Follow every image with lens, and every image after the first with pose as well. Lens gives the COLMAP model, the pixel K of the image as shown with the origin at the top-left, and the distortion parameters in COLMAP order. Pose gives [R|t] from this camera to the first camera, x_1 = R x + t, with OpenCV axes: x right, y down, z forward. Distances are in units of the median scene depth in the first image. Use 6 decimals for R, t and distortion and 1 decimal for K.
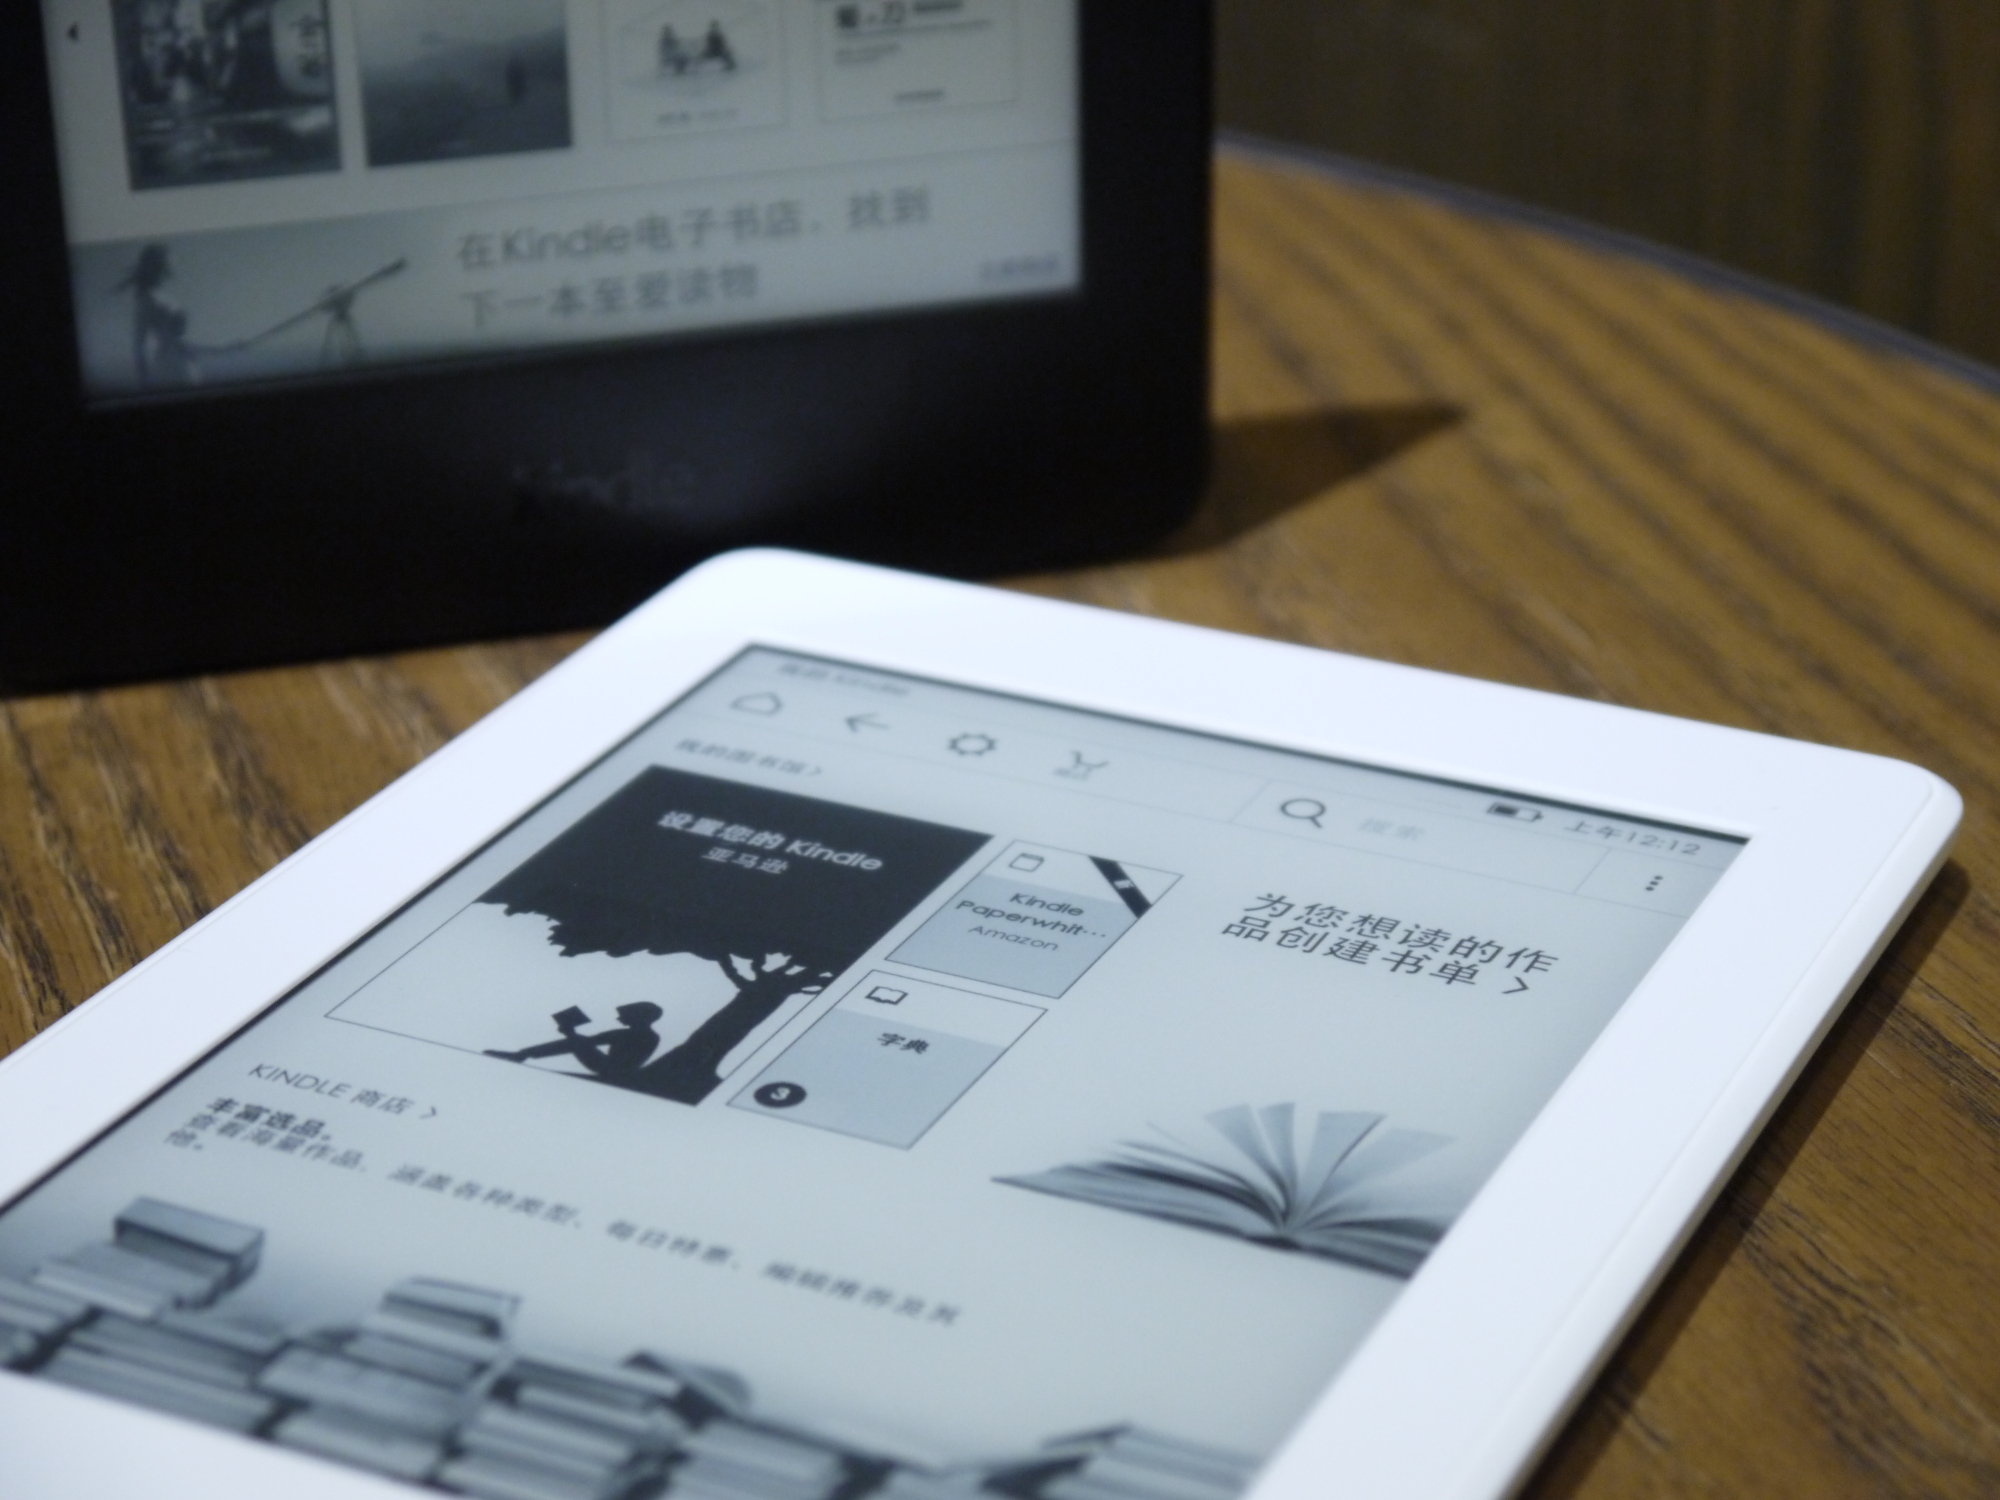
lens RADIAL K [[4562.1, 0, 1000.0], [0, 4562.1, 750.0], [0, 0, 1]] dist [0.020491, 0.472844]
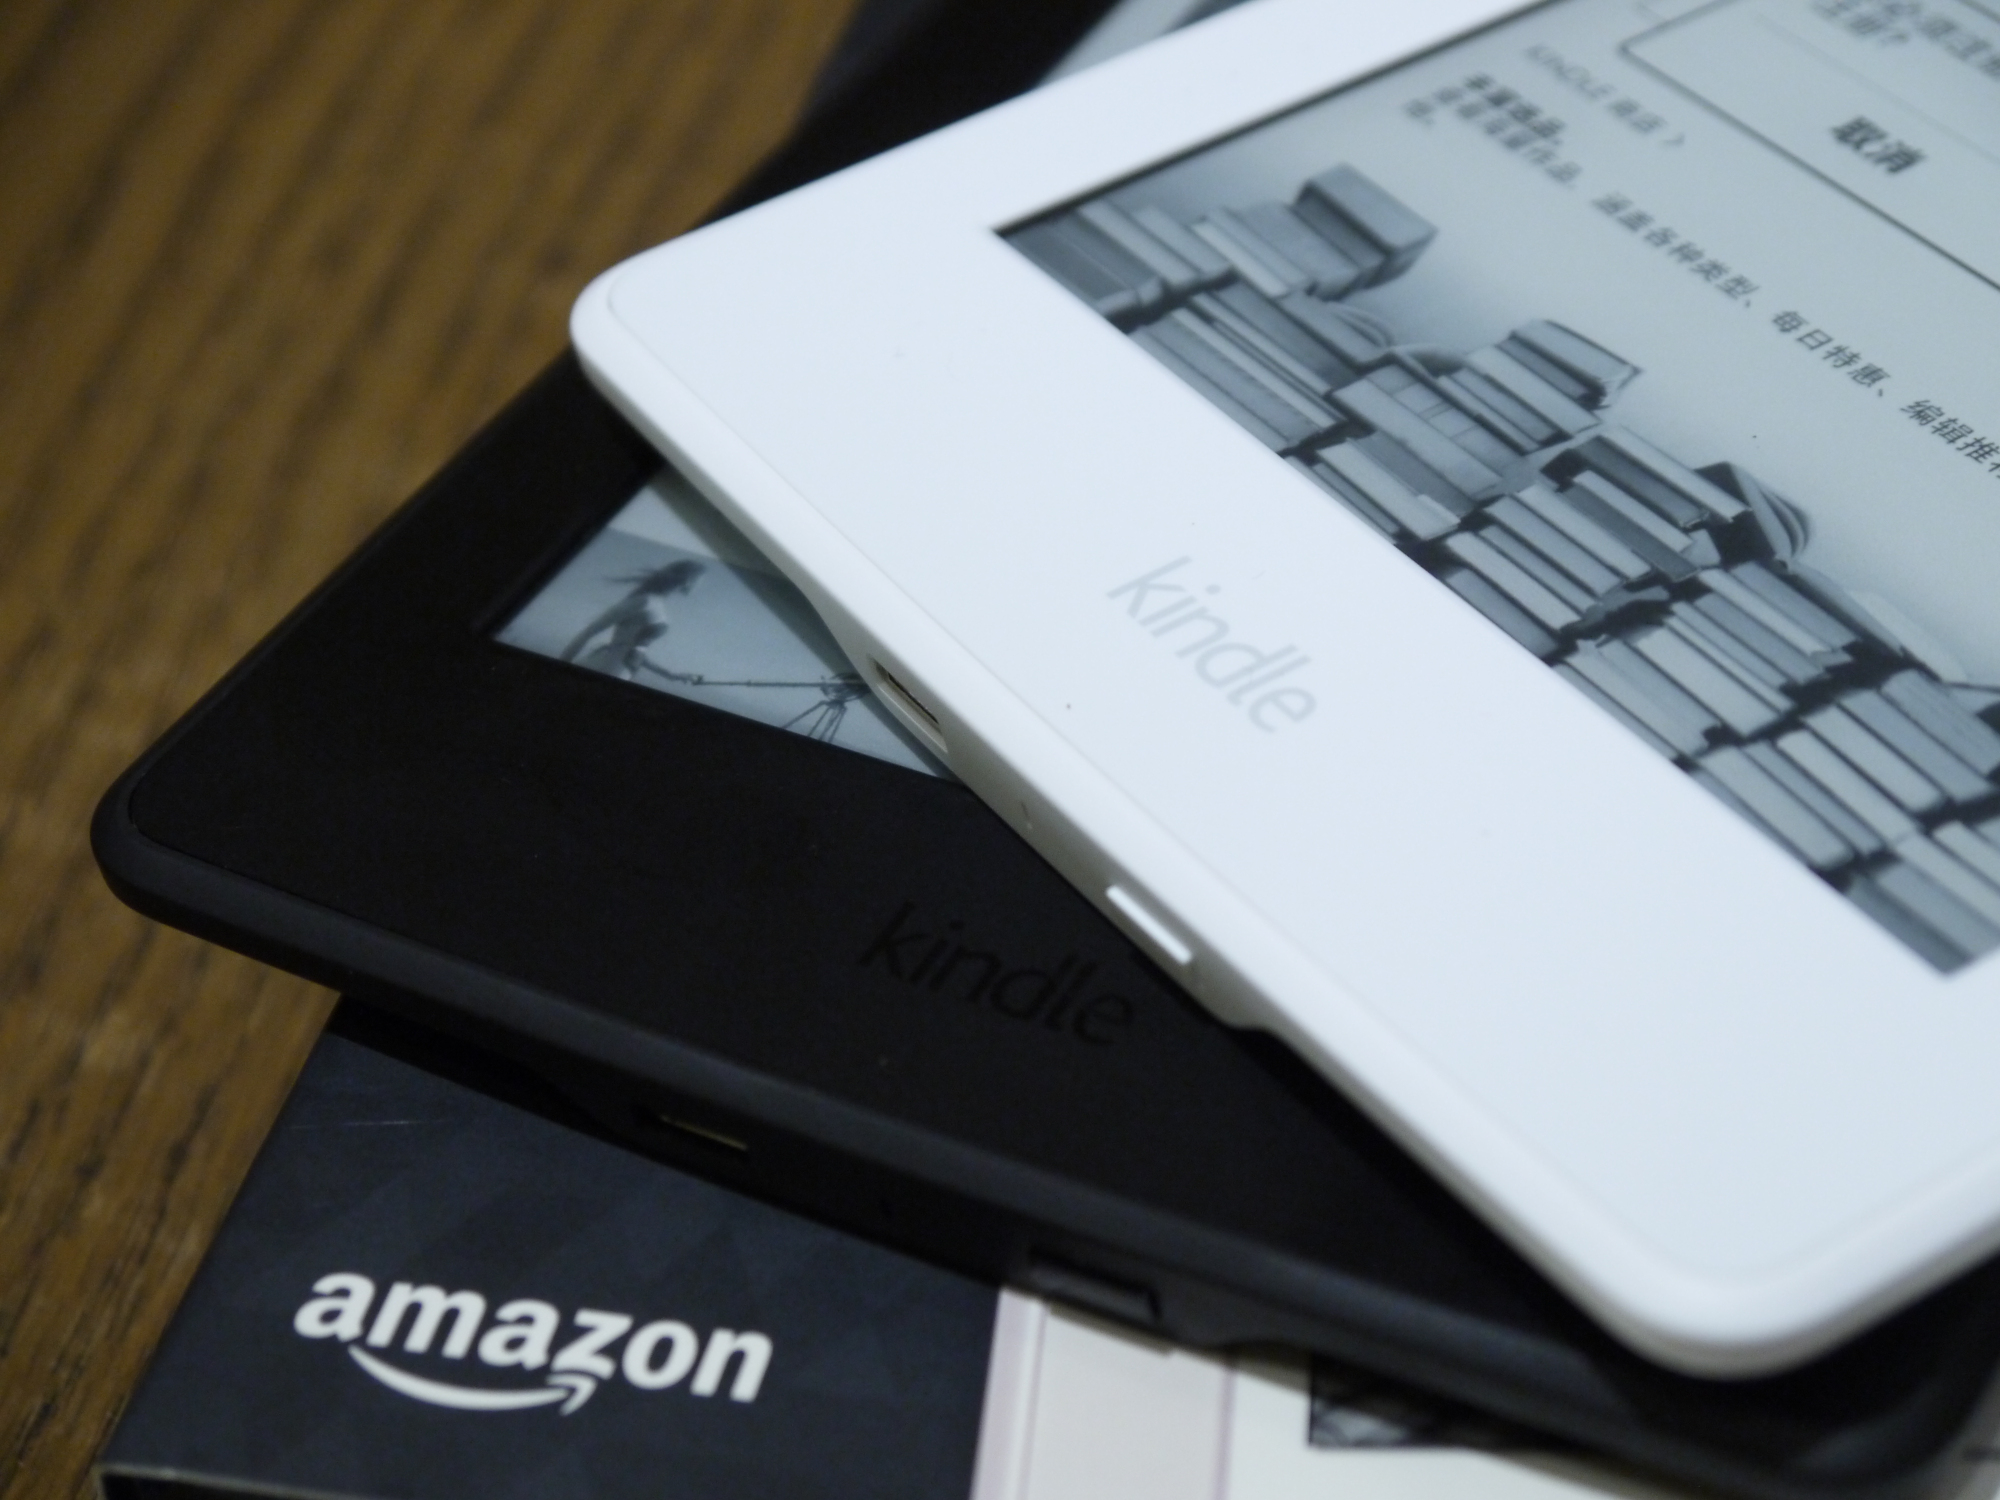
lens RADIAL K [[4562.1, 0, 1000.0], [0, 4562.1, 750.0], [0, 0, 1]] dist [0.020491, 0.472844]
pose [[0.859868, 0.281276, -0.426041, 0.189762], [-0.155419, 0.939144, 0.306354, -0.068043], [0.486284, -0.197210, 0.851256, 0.125289]]
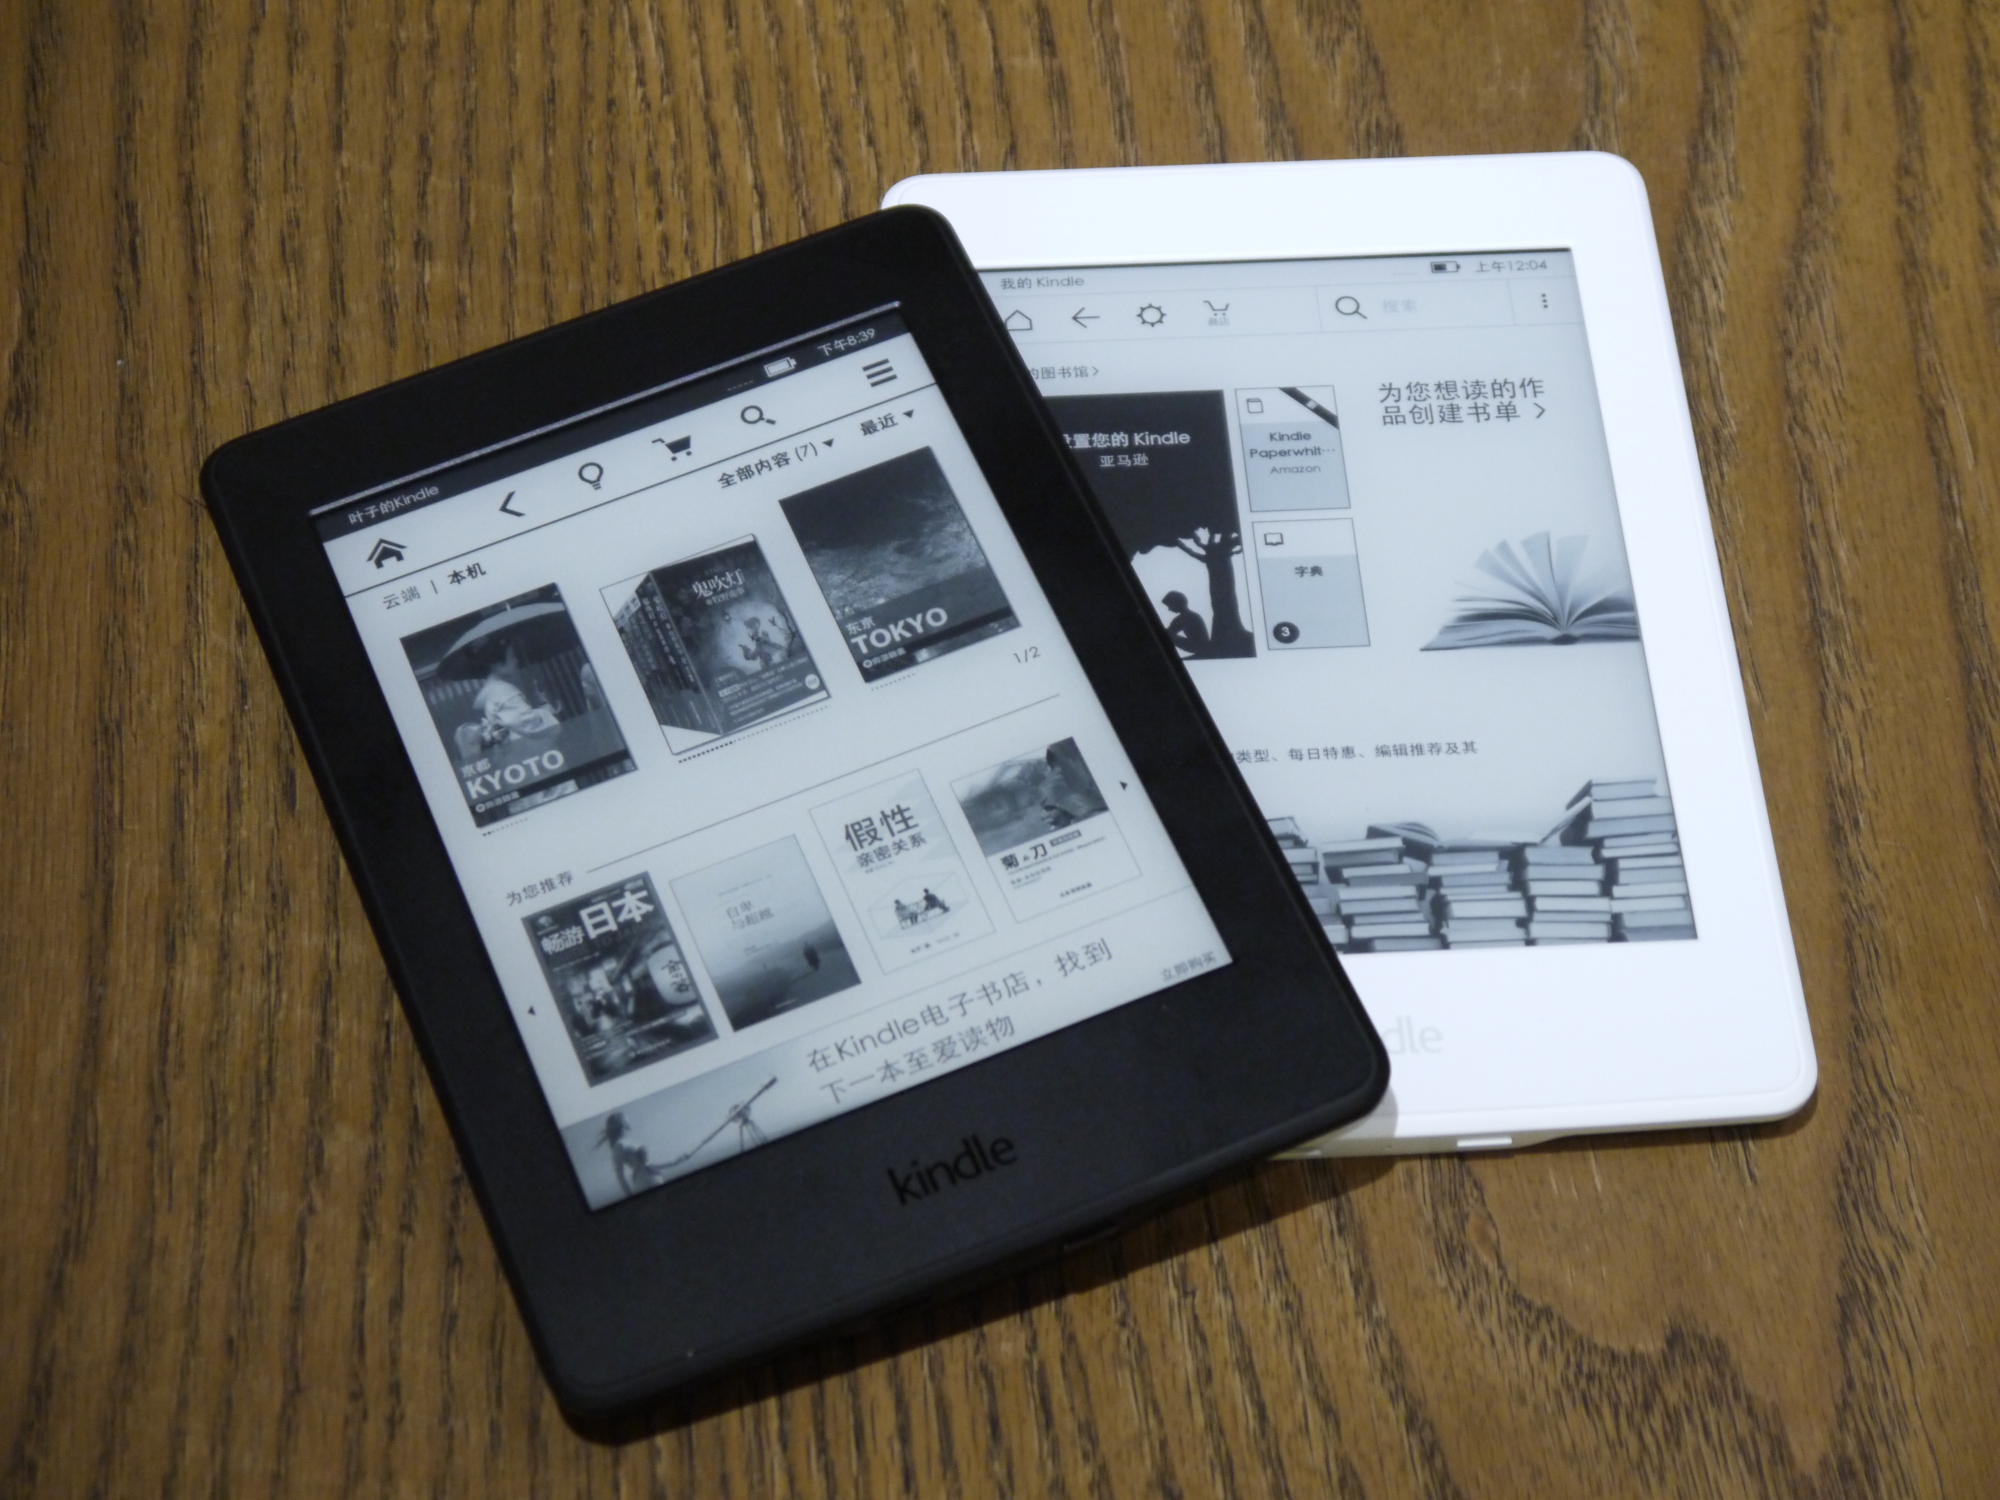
lens RADIAL K [[4562.1, 0, 1000.0], [0, 4562.1, 750.0], [0, 0, 1]] dist [0.020491, 0.472844]
pose [[0.861773, -0.402297, 0.309037, -0.813016], [0.180846, 0.812793, 0.553771, -1.035445], [-0.473964, -0.421337, 0.773197, -0.517430]]
